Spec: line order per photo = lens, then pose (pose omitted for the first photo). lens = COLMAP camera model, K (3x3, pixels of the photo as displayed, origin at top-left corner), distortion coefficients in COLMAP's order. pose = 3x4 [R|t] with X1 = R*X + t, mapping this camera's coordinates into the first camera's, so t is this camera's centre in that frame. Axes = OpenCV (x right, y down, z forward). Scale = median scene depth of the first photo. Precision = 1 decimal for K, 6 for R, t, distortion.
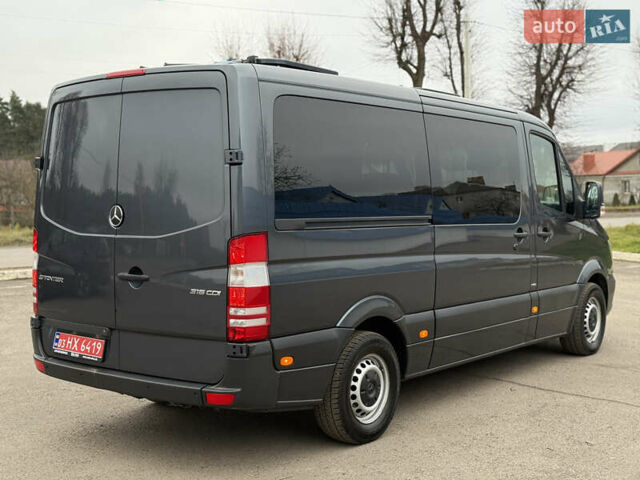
lens RADIAL K [[883.1, 0, 322.3], [0, 883.1, 242.5], [0, 0, 1]] dist [0.140011, 0.000000]
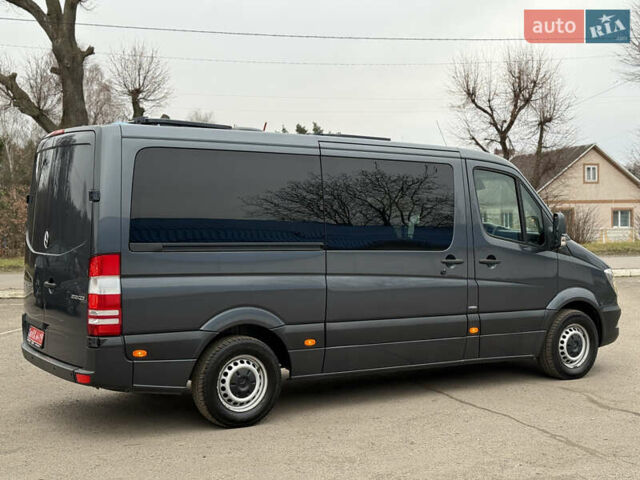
lens RADIAL K [[883.1, 0, 319.5], [0, 883.1, 245.8], [0, 0, 1]] dist [0.140011, 0.000000]
pose [[0.945973, 0.016936, -0.323802, 0.522928], [-0.024770, 0.999491, -0.020089, -0.002550], [0.323297, 0.027025, 0.945912, -0.120675]]
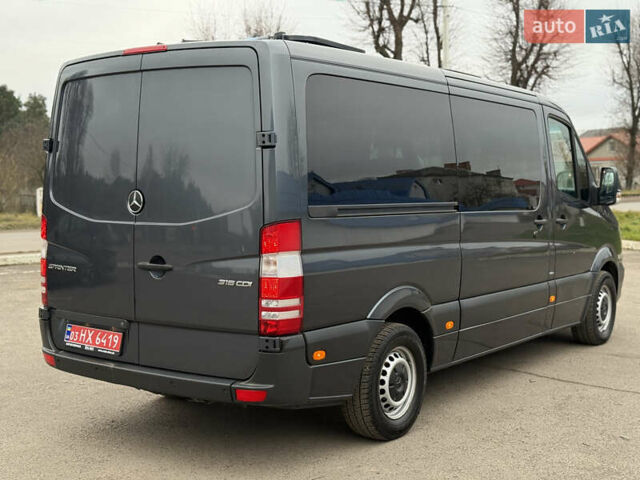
lens RADIAL K [[883.1, 0, 322.9], [0, 883.1, 244.3], [0, 0, 1]] dist [0.140011, 0.000000]
pose [[0.999420, 0.000988, 0.034026, -0.057588], [-0.001613, 0.999831, 0.018320, -0.002011], [-0.034002, -0.018364, 0.999253, 0.045762]]
